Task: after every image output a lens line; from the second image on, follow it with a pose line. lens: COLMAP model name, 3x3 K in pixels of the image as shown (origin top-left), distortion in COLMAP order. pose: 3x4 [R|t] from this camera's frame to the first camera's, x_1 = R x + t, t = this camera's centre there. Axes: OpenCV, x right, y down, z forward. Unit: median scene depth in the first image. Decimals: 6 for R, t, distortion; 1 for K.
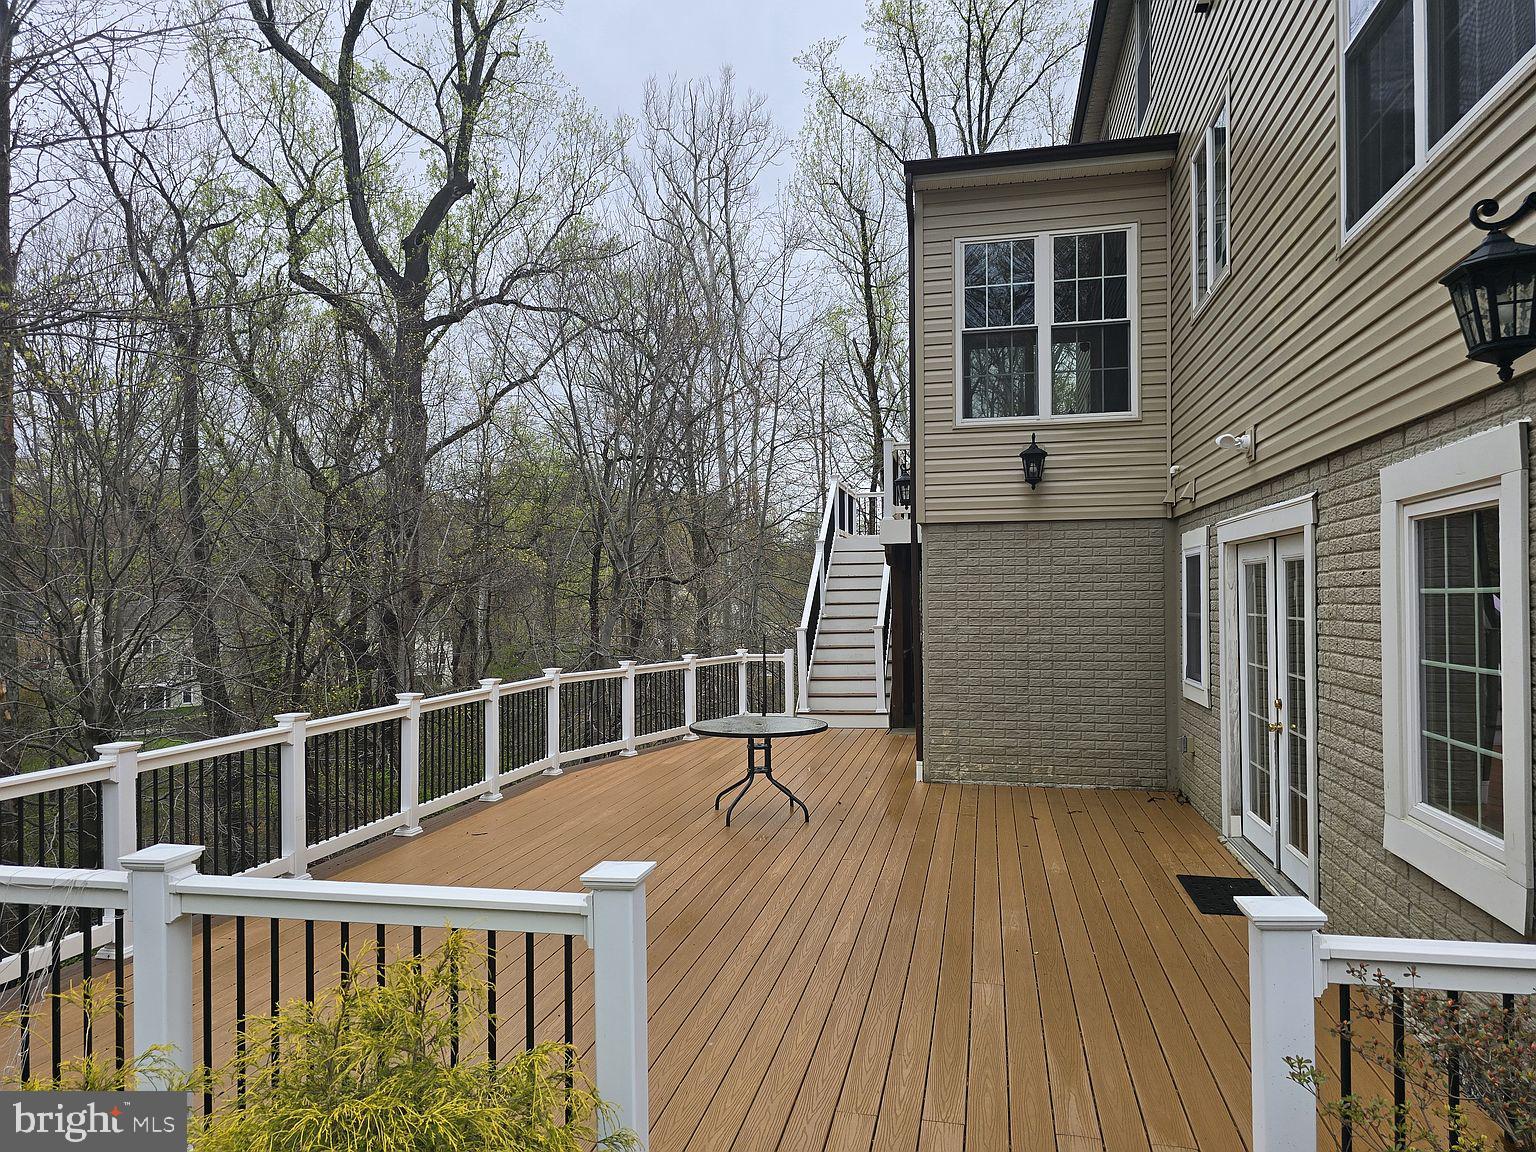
lens RADIAL K [[1031.3, 0, 780.3], [0, 1031.3, 572.5], [0, 0, 1]] dist [0.016030, -0.007029]
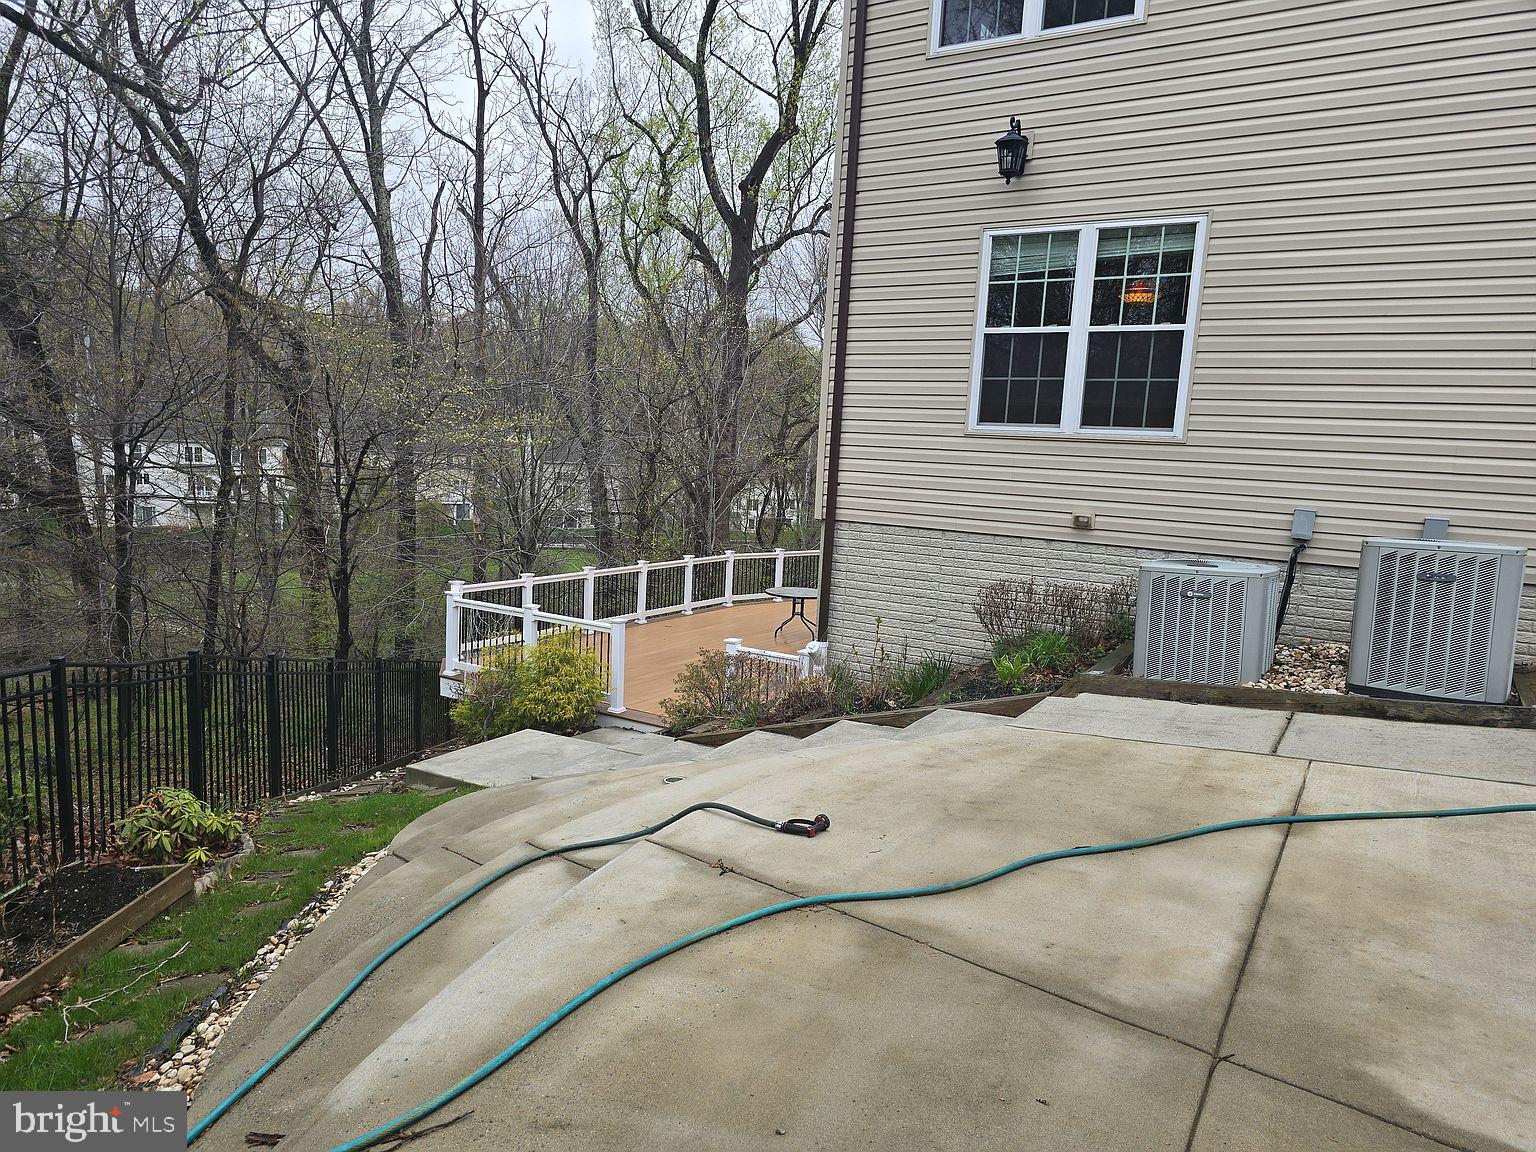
lens RADIAL K [[1031.3, 0, 764.5], [0, 1031.3, 577.9], [0, 0, 1]] dist [0.016030, -0.007029]
pose [[0.933744, 0.105335, -0.342090, 0.142331], [-0.053658, 0.986111, 0.157179, -0.046230], [0.353896, -0.128410, 0.926428, -0.213676]]
